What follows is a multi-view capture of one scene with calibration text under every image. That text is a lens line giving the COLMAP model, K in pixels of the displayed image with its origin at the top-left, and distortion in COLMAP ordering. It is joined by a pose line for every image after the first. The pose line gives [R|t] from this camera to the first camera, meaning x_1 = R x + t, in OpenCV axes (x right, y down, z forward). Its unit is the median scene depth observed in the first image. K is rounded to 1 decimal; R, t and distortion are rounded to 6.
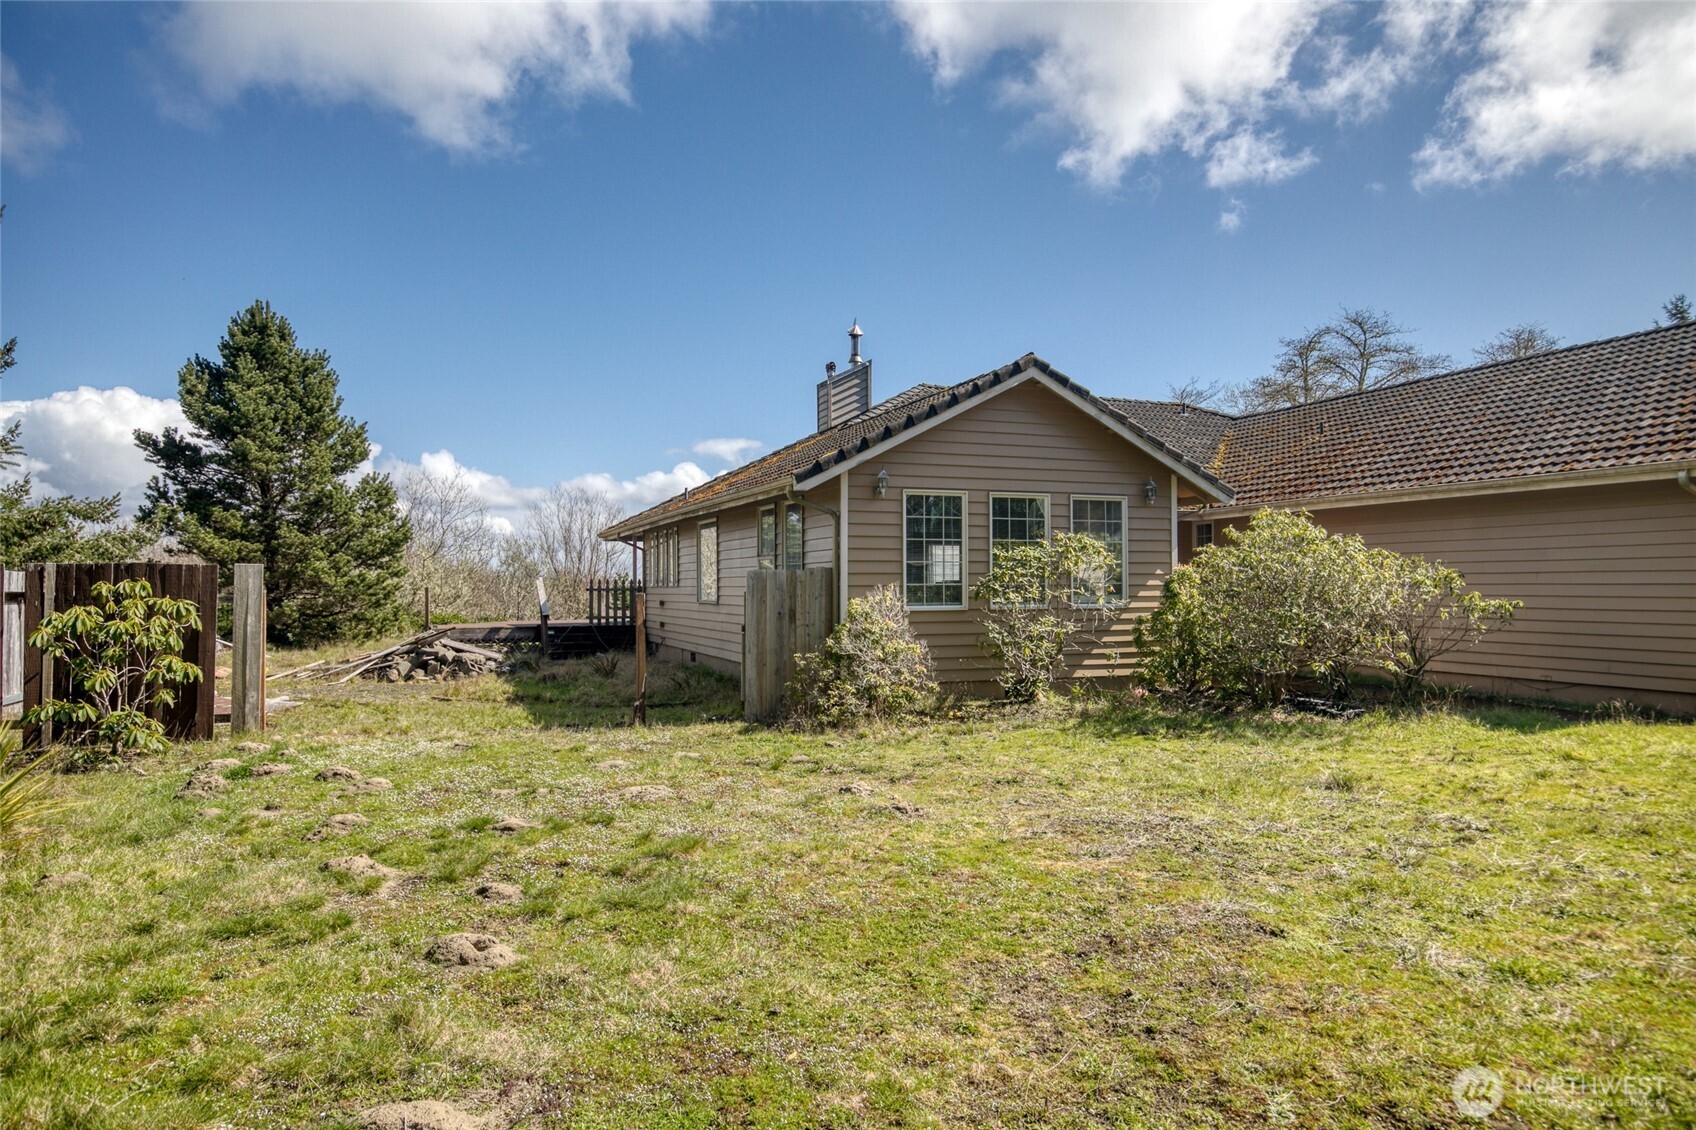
lens RADIAL K [[1050.1, 0, 848.0], [0, 1050.1, 565.0], [0, 0, 1]] dist [0.002072, 0.000130]
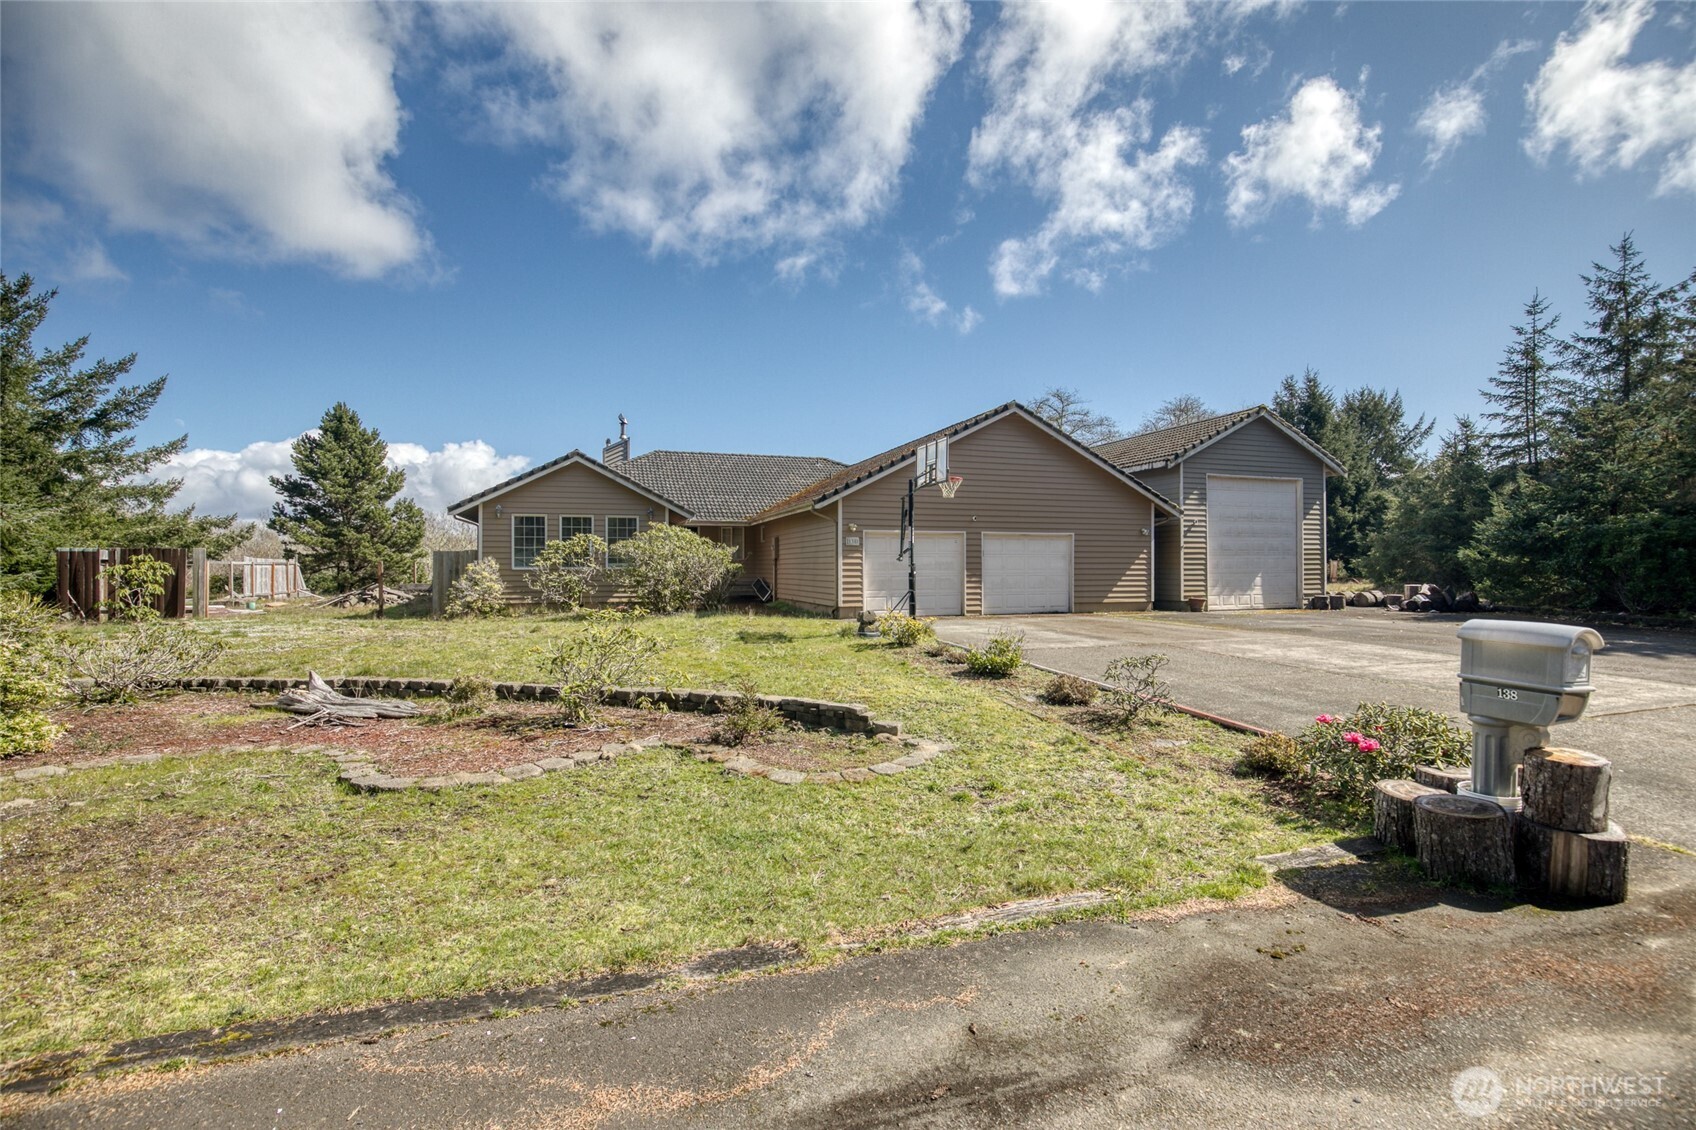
lens RADIAL K [[779.0, 0, 848.0], [0, 779.0, 565.0], [0, 0, 1]] dist [-0.001979, -0.000186]
pose [[0.997272, -0.000283, -0.073819, 0.429134], [0.001498, 0.999864, 0.016397, 0.004246], [0.073804, -0.016463, 0.997137, -0.276570]]
